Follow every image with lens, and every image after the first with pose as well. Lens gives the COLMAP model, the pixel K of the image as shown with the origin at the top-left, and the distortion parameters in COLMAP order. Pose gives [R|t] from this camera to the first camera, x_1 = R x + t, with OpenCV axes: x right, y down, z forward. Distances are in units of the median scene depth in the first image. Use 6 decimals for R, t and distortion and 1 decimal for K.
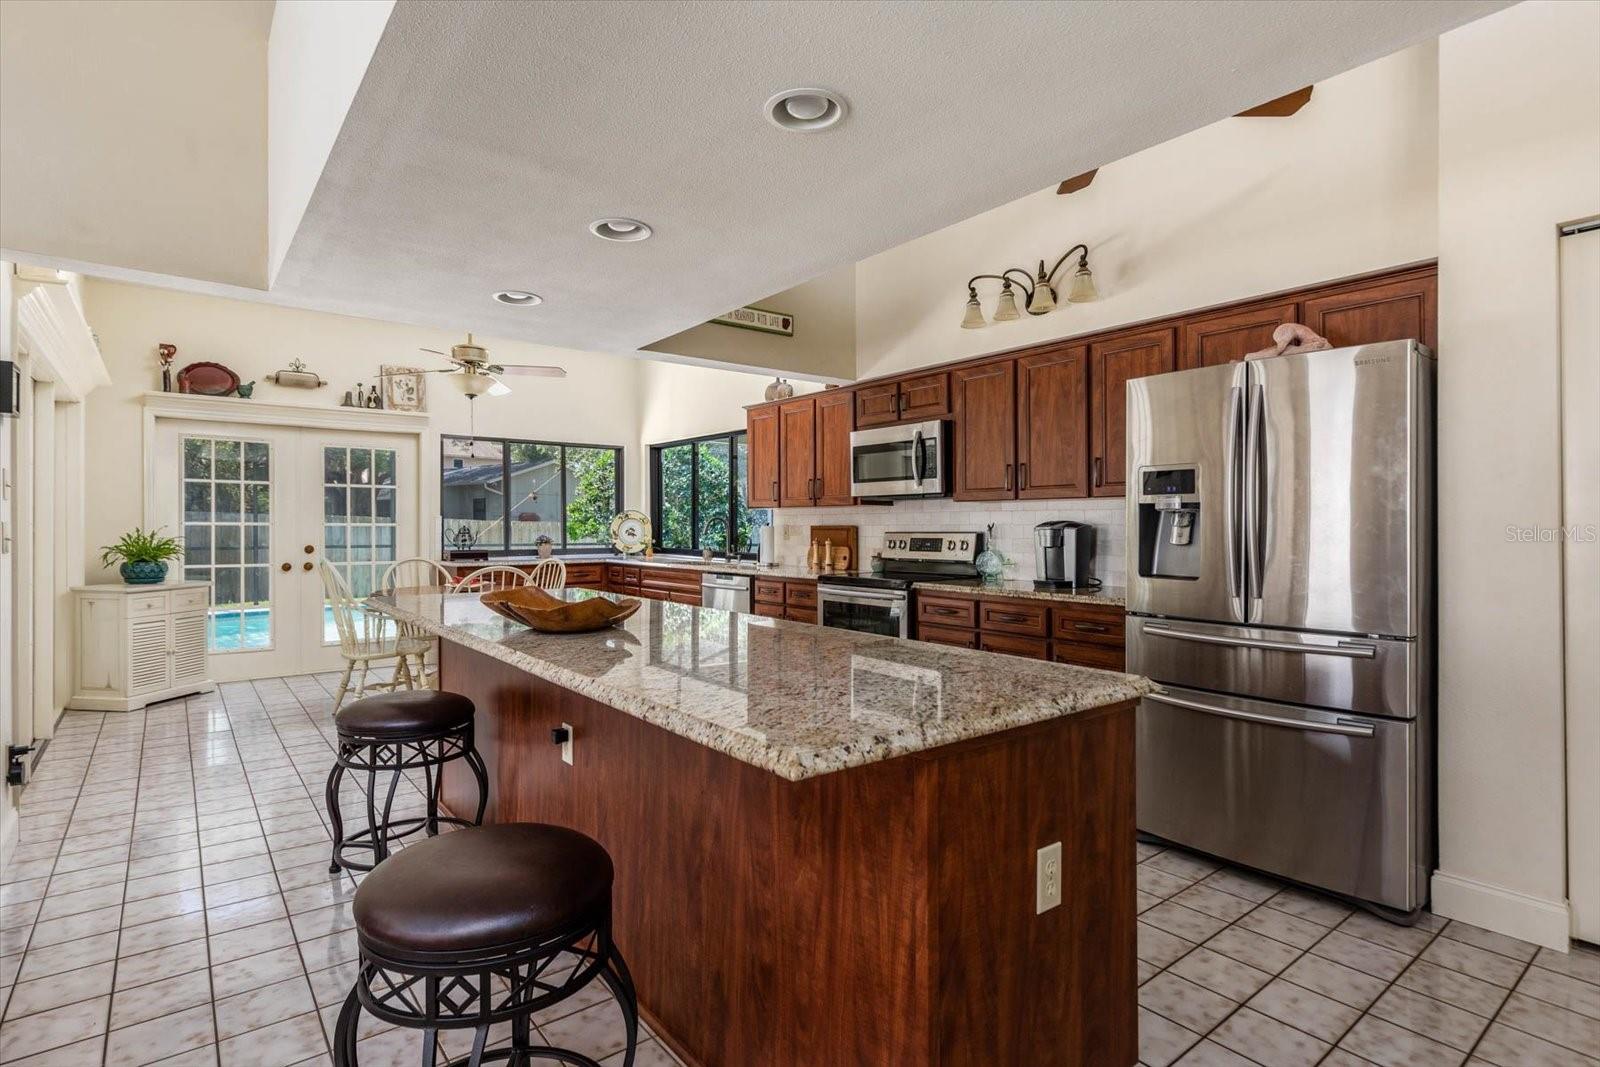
lens RADIAL K [[793.1, 0, 803.6], [0, 793.1, 532.5], [0, 0, 1]] dist [-0.003423, -0.000959]
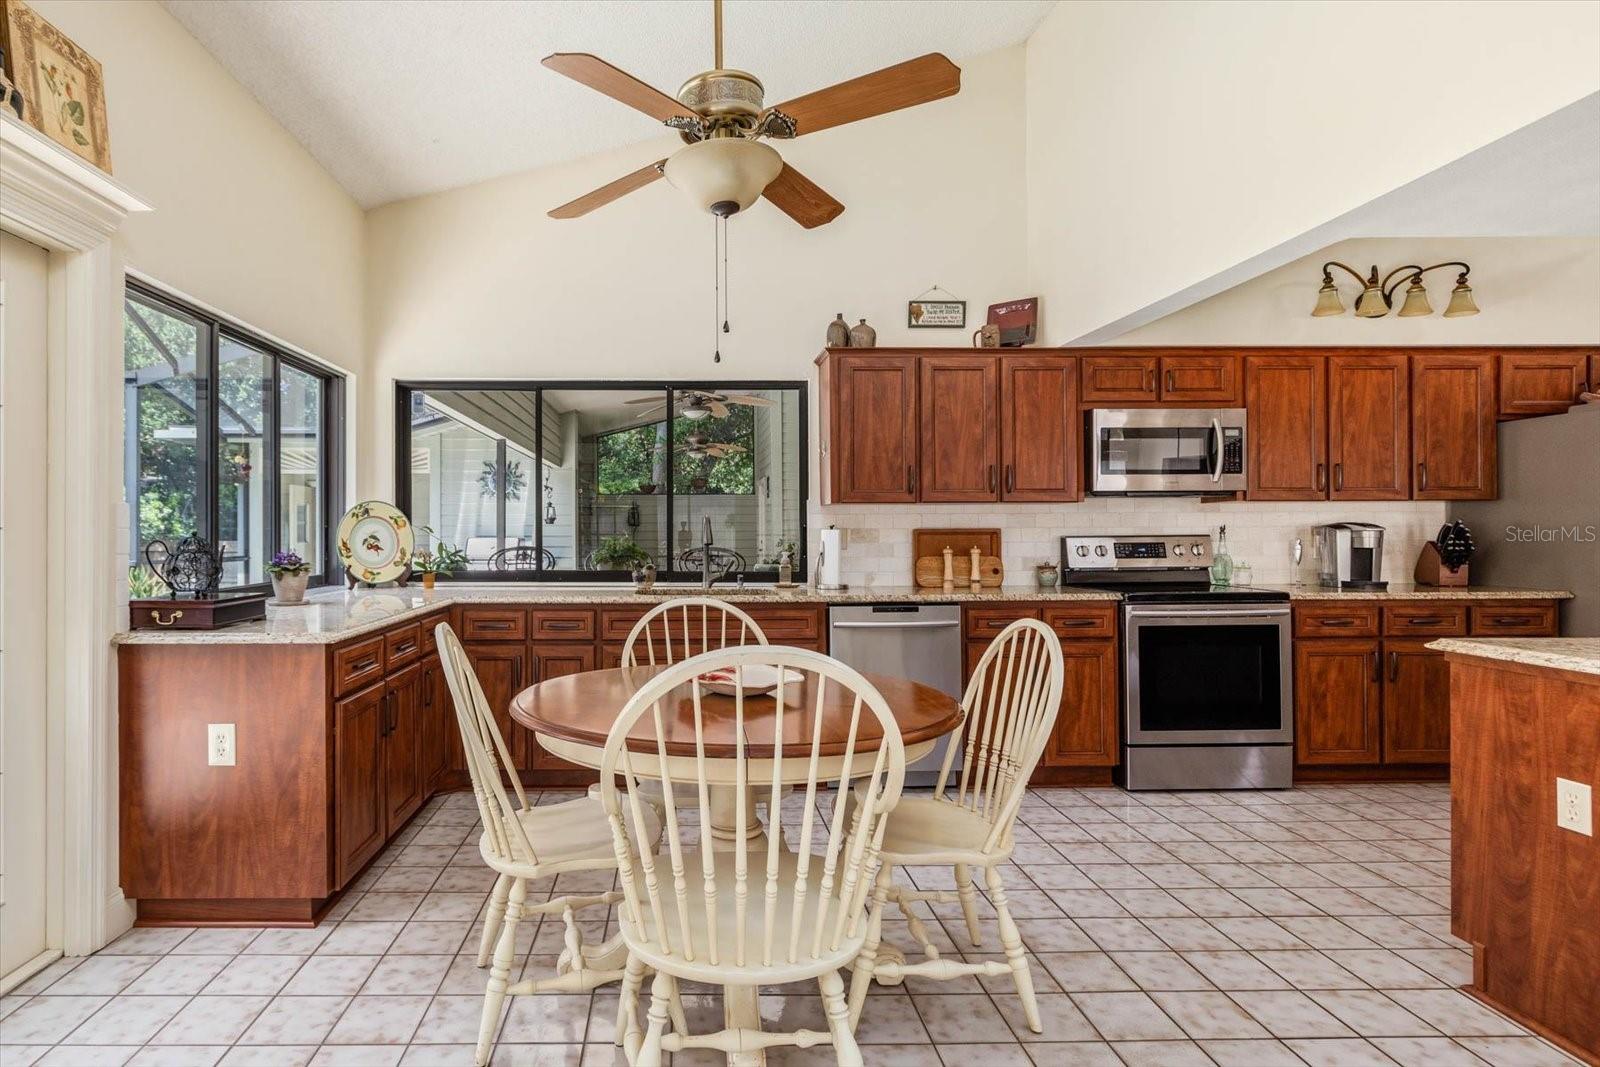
lens RADIAL K [[793.1, 0, 801.2], [0, 793.1, 527.5], [0, 0, 1]] dist [-0.003423, -0.000959]
pose [[0.620619, 0.002123, 0.784109, -0.820964], [0.010026, 0.999893, -0.010643, -0.004207], [-0.784048, 0.014467, 0.620532, 0.829460]]
